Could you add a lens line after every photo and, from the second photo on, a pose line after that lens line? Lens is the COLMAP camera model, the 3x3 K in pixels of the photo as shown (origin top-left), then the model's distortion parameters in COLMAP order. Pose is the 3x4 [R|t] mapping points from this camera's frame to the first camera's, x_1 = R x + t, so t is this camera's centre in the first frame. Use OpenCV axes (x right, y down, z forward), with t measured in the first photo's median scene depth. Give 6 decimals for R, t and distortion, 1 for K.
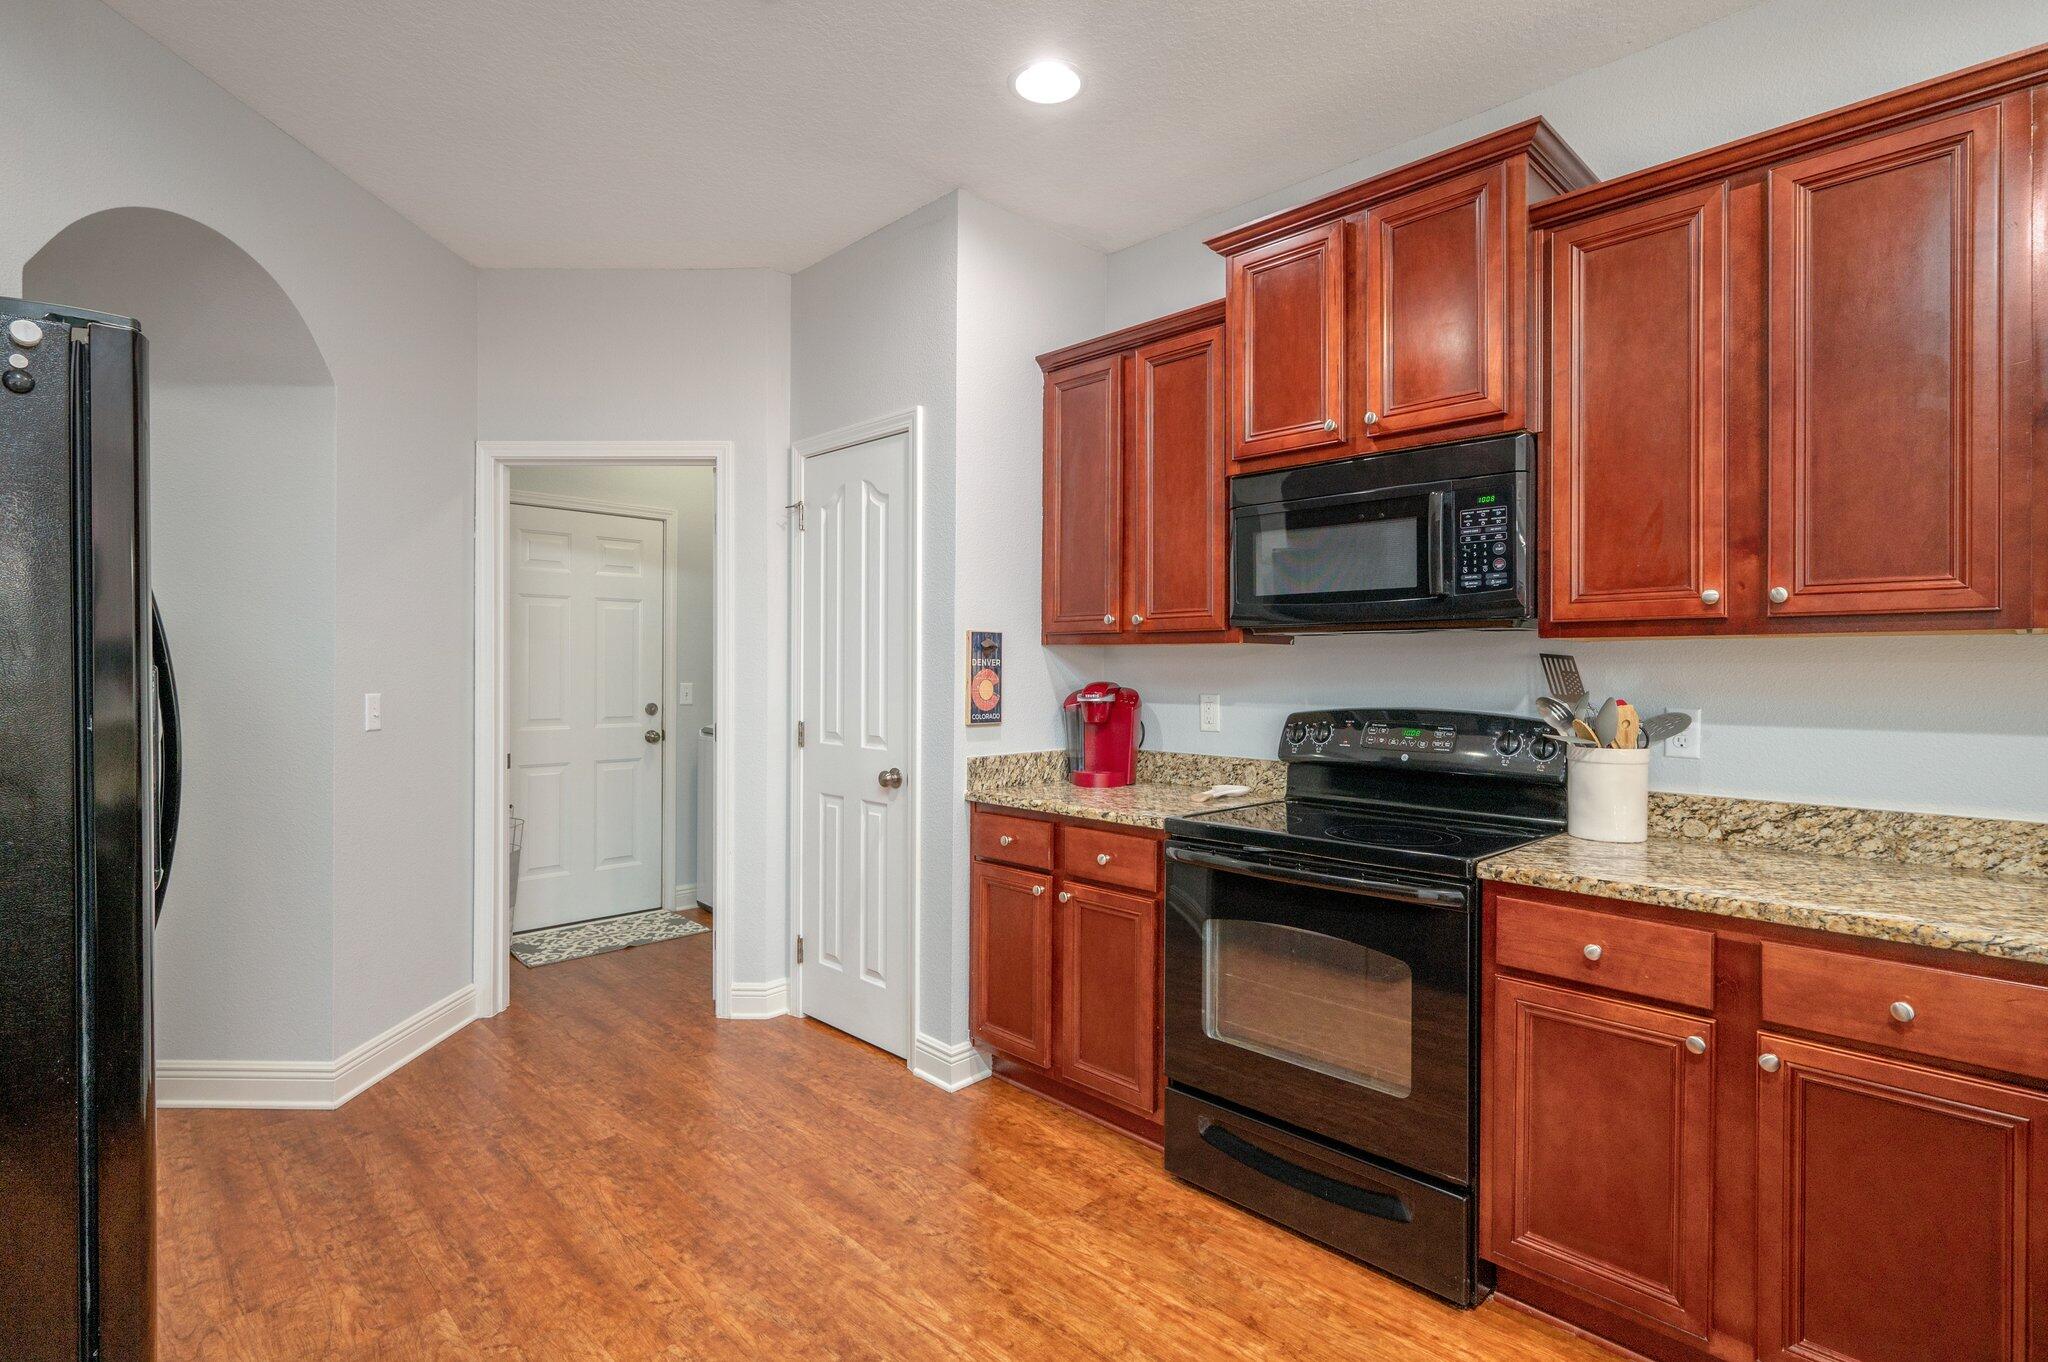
lens RADIAL K [[989.8, 0, 1014.0], [0, 989.8, 664.7], [0, 0, 1]] dist [0.000905, 0.000261]
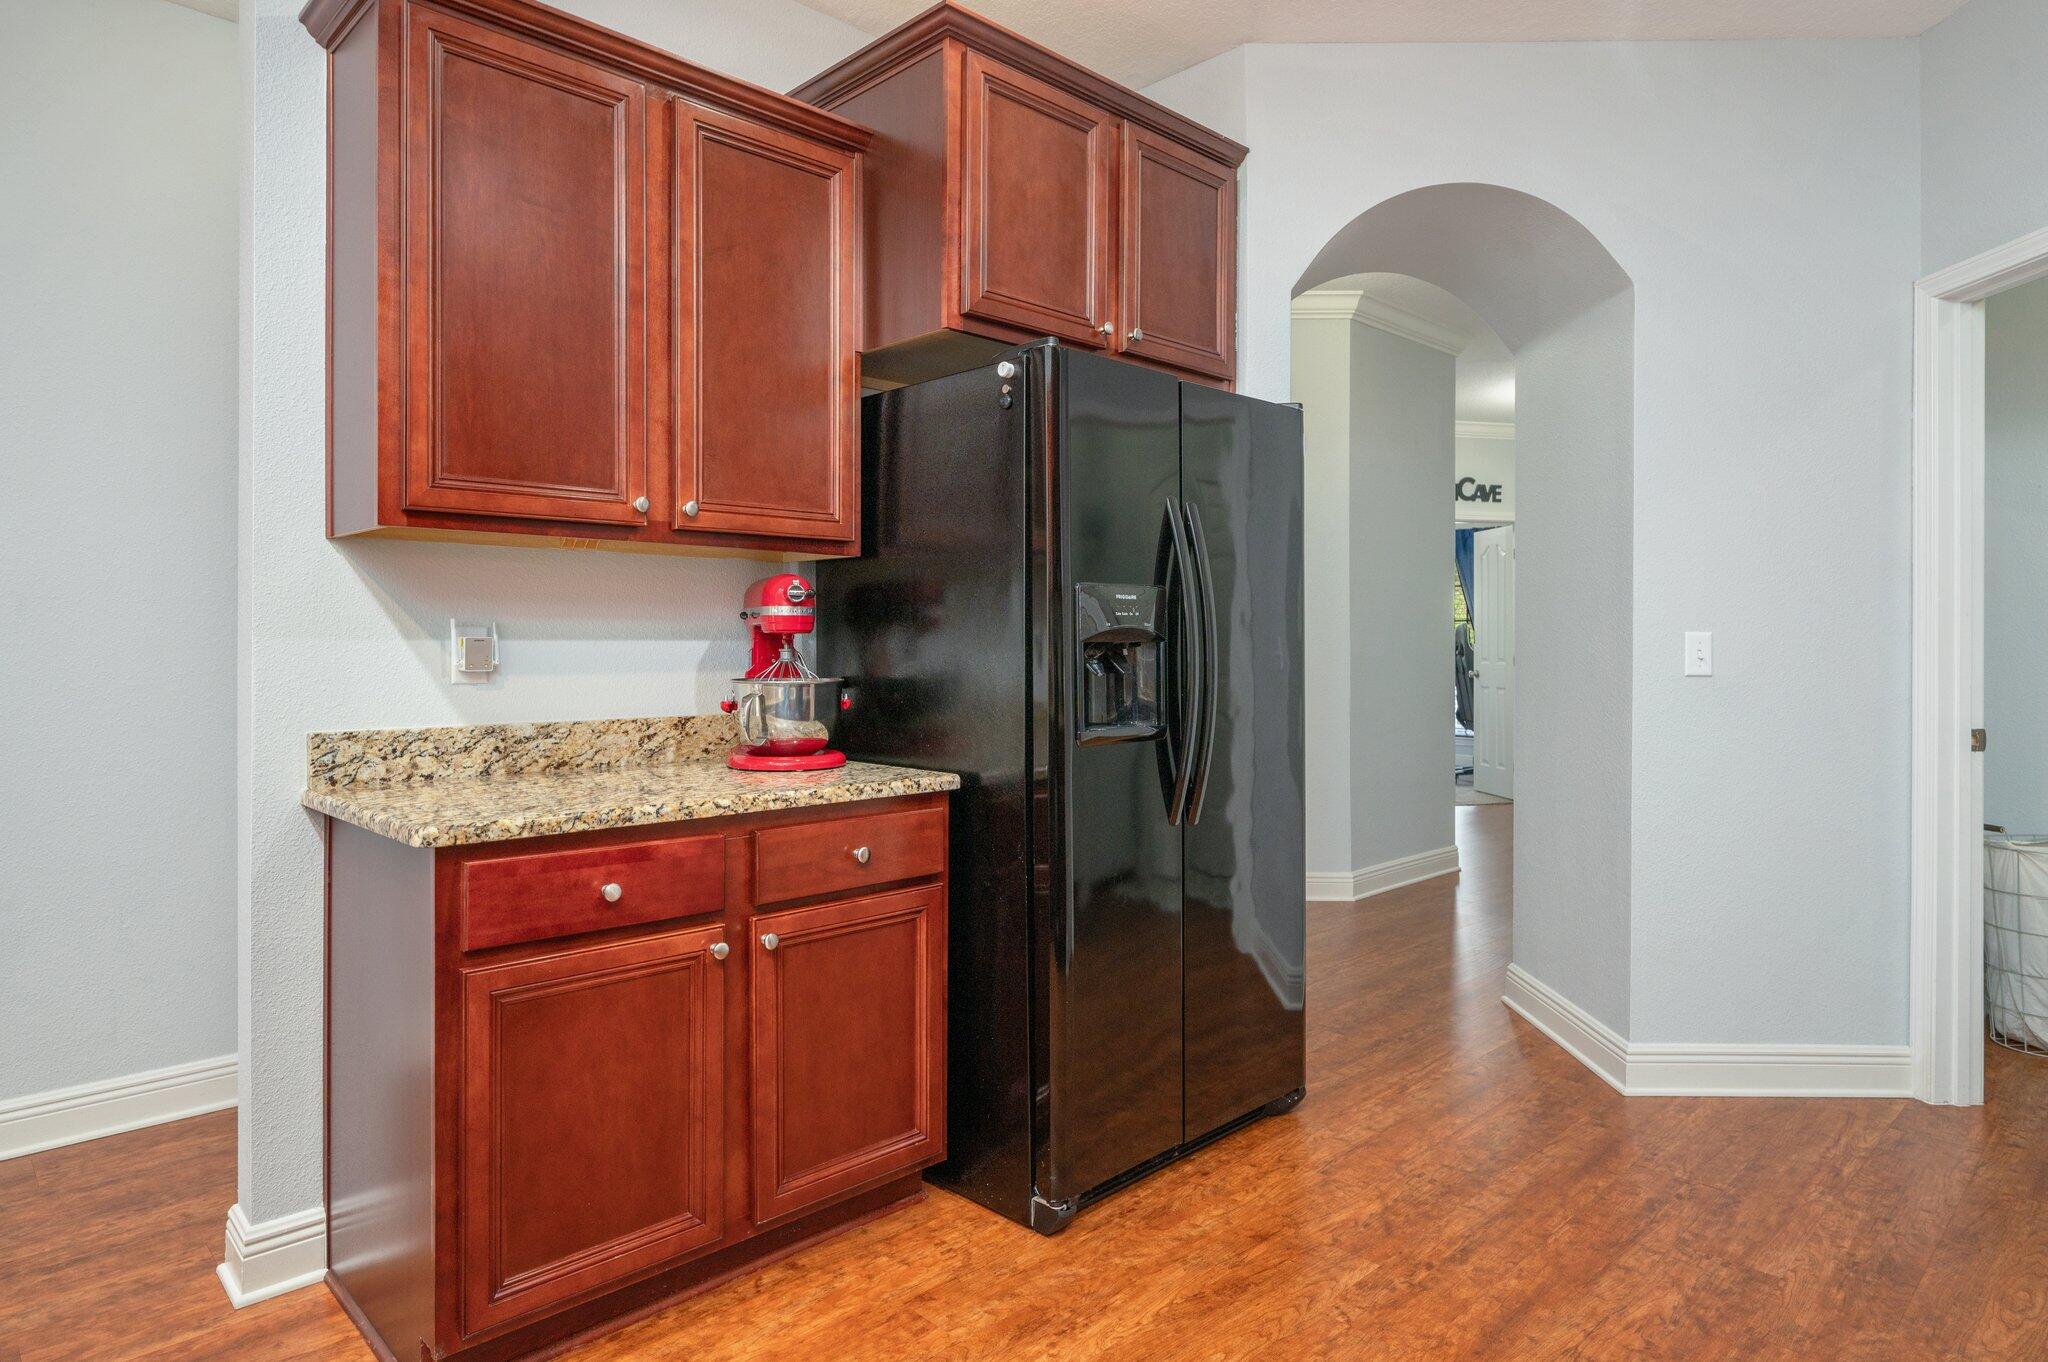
lens RADIAL K [[1184.1, 0, 1023.9], [0, 1184.1, 665.2], [0, 0, 1]] dist [0.001389, 0.000181]
pose [[0.004822, 0.021619, -0.999755, 0.393920], [-0.001866, 0.999765, 0.021610, 0.042433], [0.999987, 0.001761, 0.004861, 0.483904]]
